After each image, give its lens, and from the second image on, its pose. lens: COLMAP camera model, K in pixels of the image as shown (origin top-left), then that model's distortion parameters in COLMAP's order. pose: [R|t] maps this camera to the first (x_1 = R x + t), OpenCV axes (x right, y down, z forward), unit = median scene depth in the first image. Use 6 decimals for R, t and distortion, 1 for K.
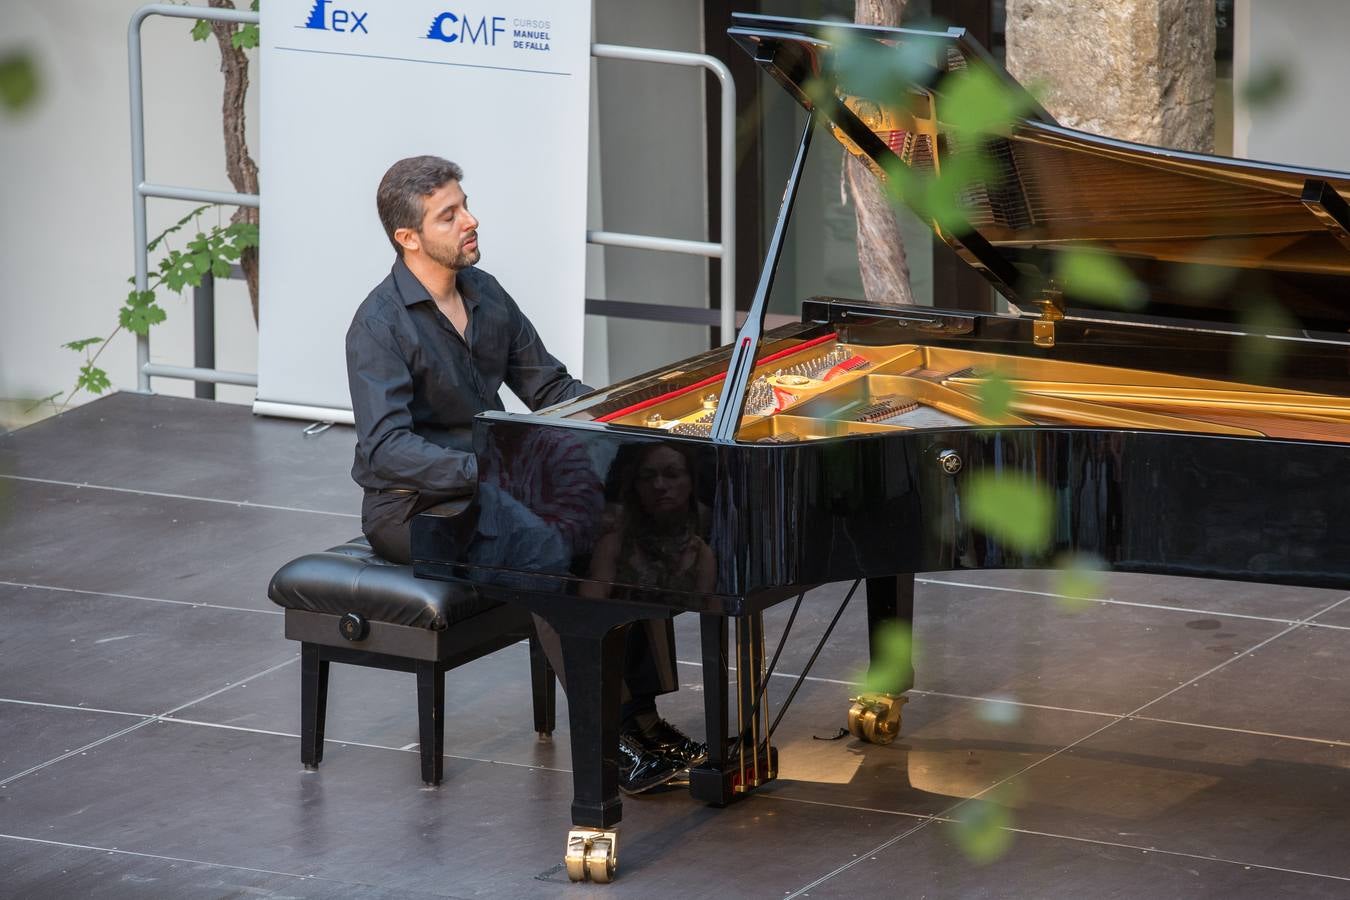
lens RADIAL K [[7449.0, 0, 675.0], [0, 7449.0, 450.0], [0, 0, 1]] dist [1.314629, 14.466945]
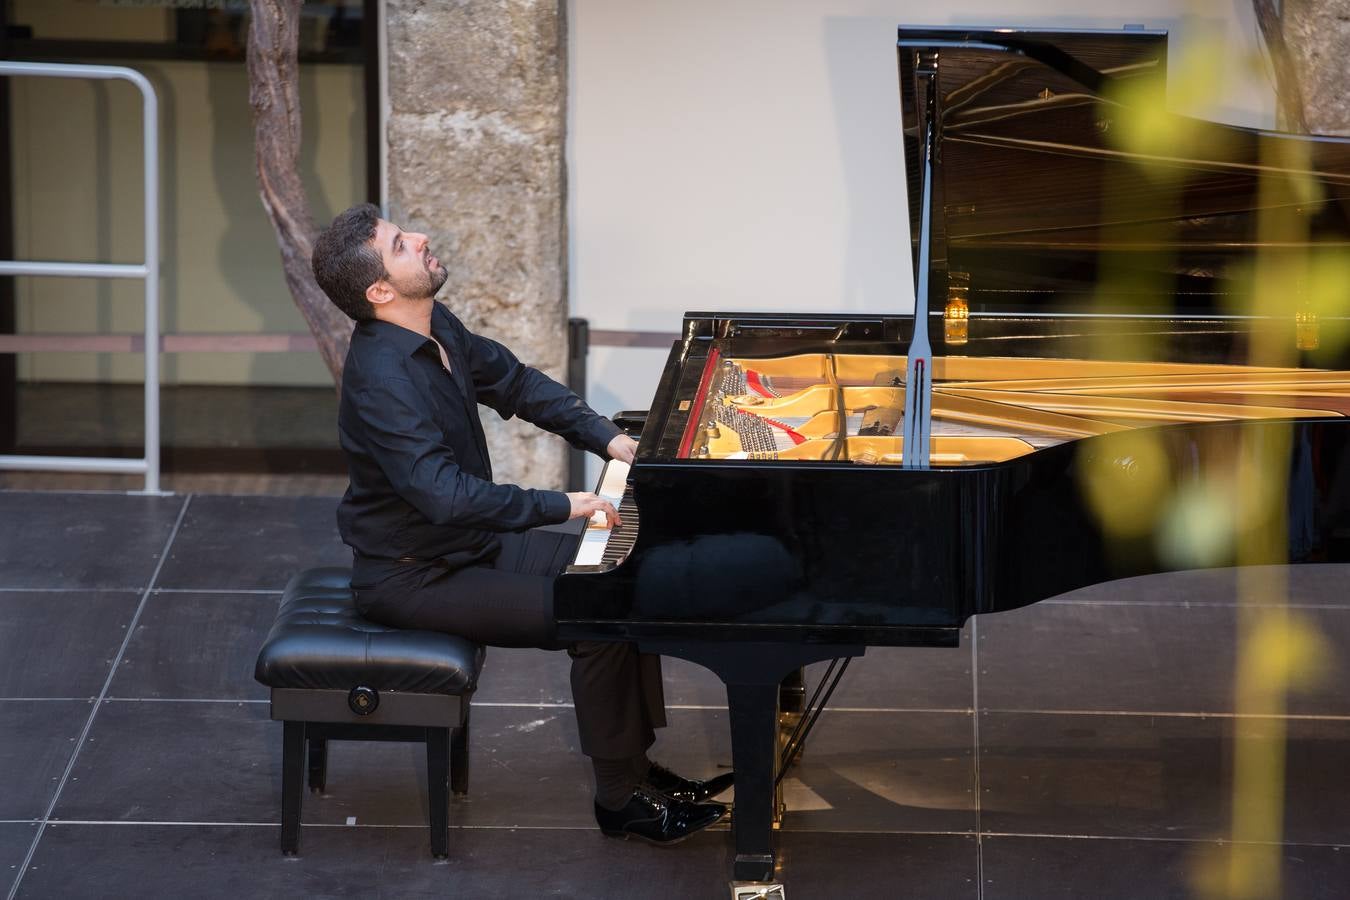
lens RADIAL K [[7449.0, 0, 675.0], [0, 7449.0, 450.0], [0, 0, 1]] dist [1.314629, 14.466945]
pose [[0.887953, -0.086092, 0.451804, -0.368875], [0.079903, 0.996263, 0.032801, -0.030353], [-0.452940, 0.006974, 0.891514, 0.120674]]
